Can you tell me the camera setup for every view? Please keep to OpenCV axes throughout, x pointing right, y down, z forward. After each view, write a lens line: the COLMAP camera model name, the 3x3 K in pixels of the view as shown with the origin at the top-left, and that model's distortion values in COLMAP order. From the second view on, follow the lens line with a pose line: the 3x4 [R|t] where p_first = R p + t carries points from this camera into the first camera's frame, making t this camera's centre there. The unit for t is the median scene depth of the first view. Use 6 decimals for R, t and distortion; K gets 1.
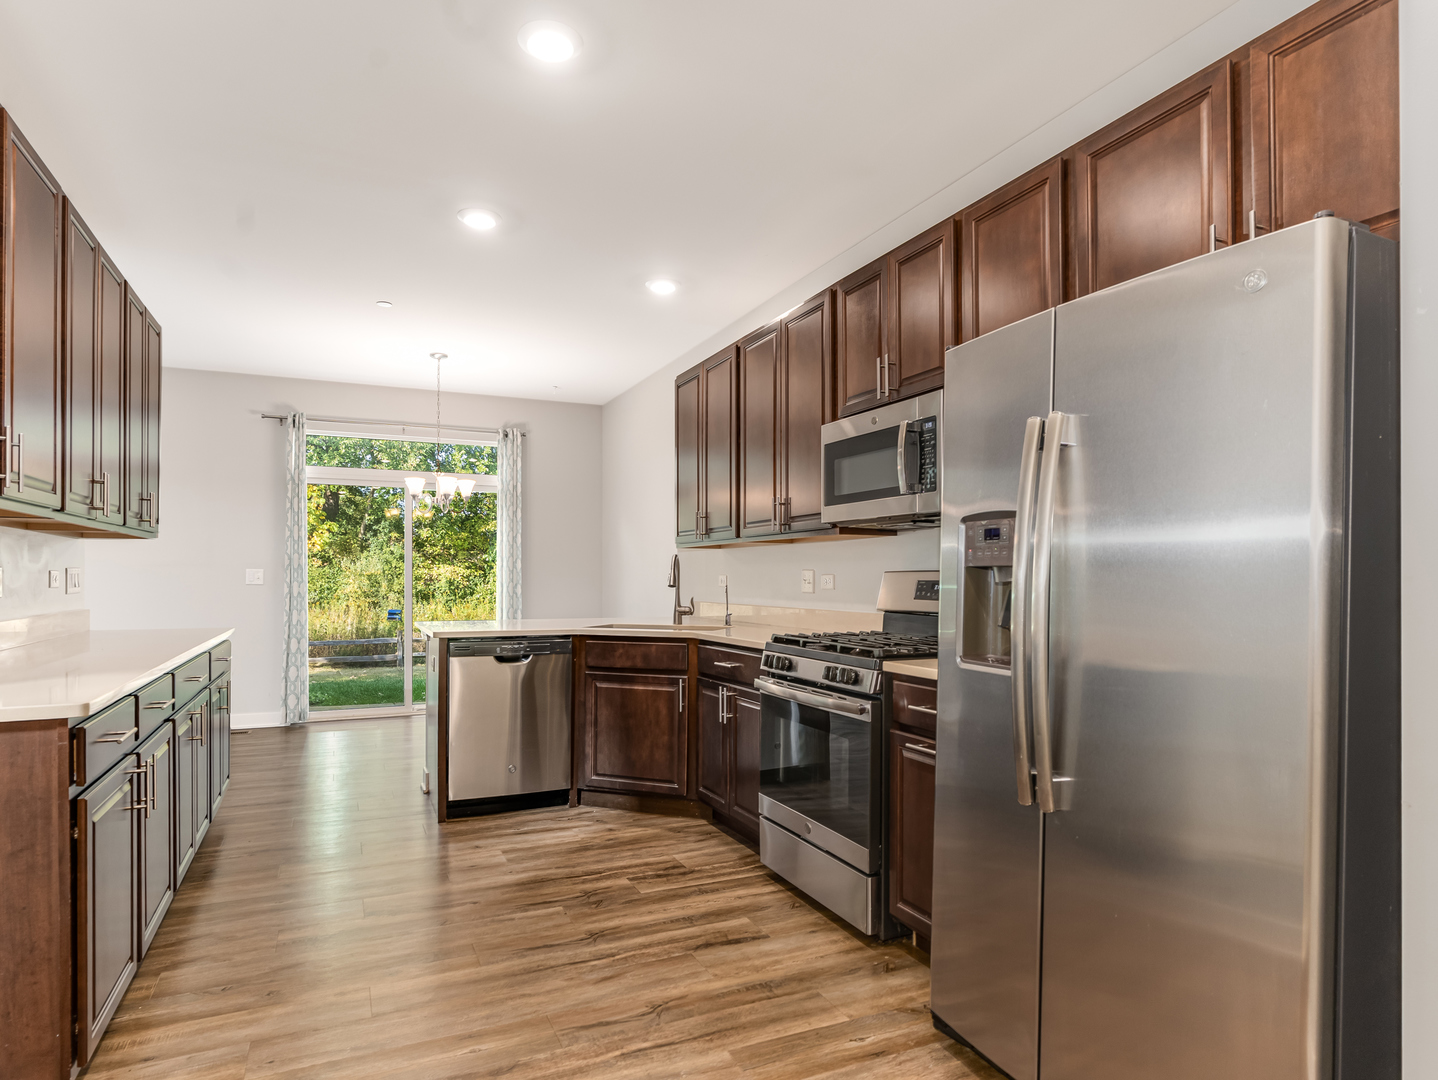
lens RADIAL K [[840.8, 0, 717.5], [0, 840.8, 575.1], [0, 0, 1]] dist [0.000227, 0.001480]
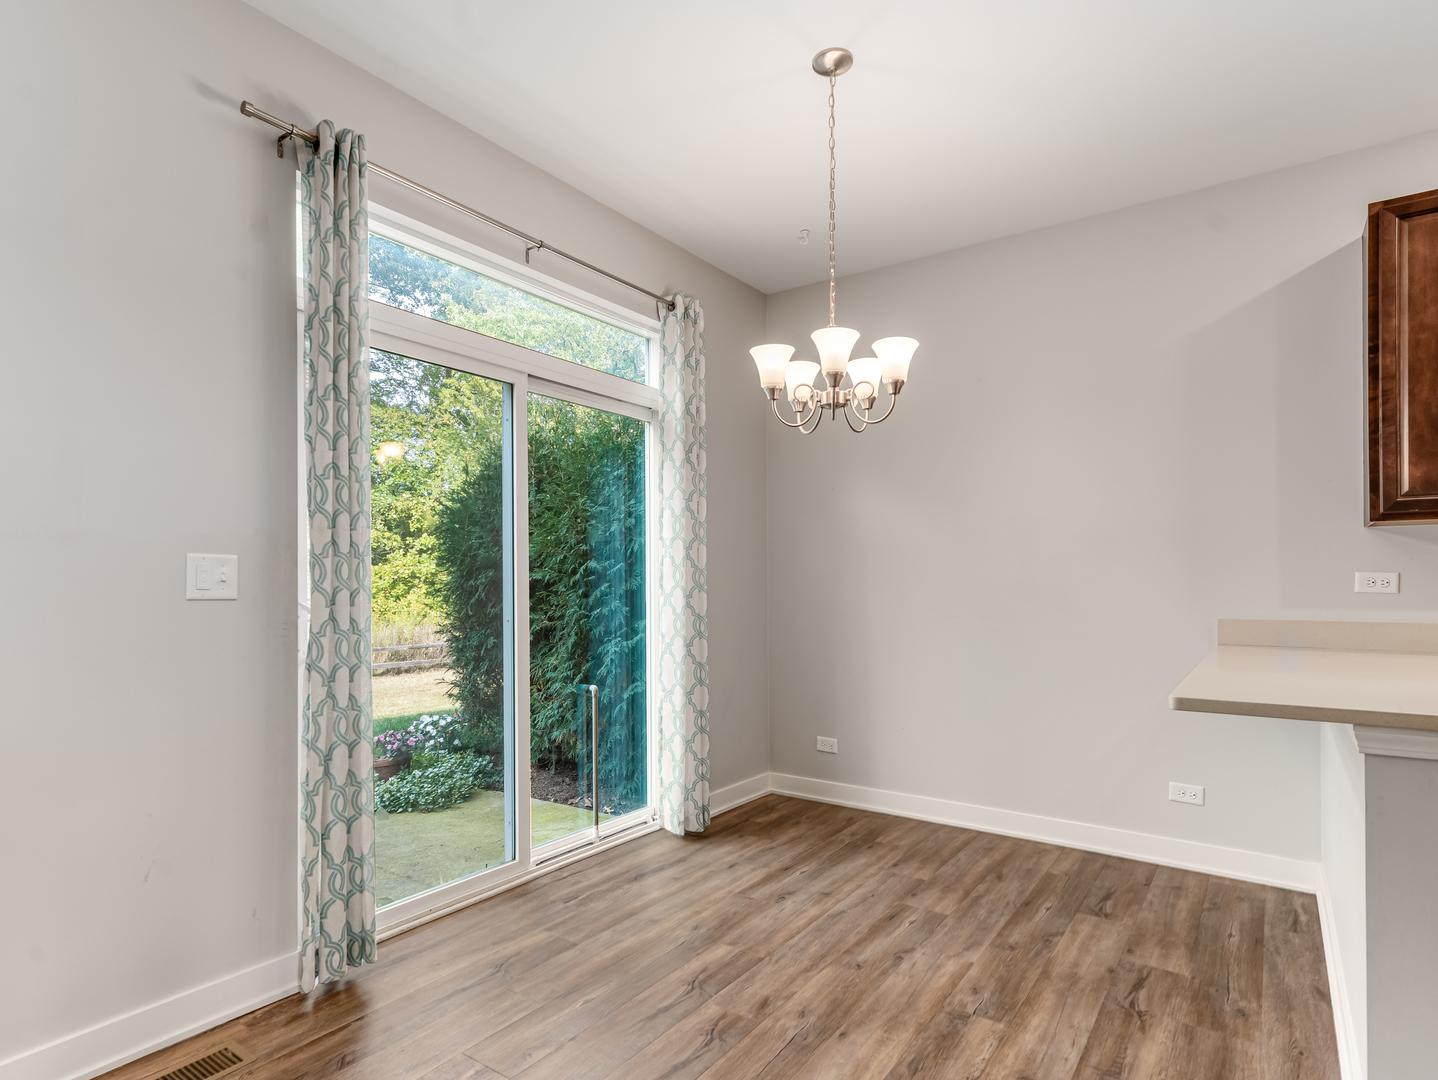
lens RADIAL K [[783.3, 0, 718.0], [0, 783.3, 593.5], [0, 0, 1]] dist [0.000658, 0.000161]
pose [[0.865298, -0.006379, 0.501218, -0.958911], [0.000548, 0.999930, 0.011780, 0.008393], [-0.501258, -0.009918, 0.865241, 1.121030]]
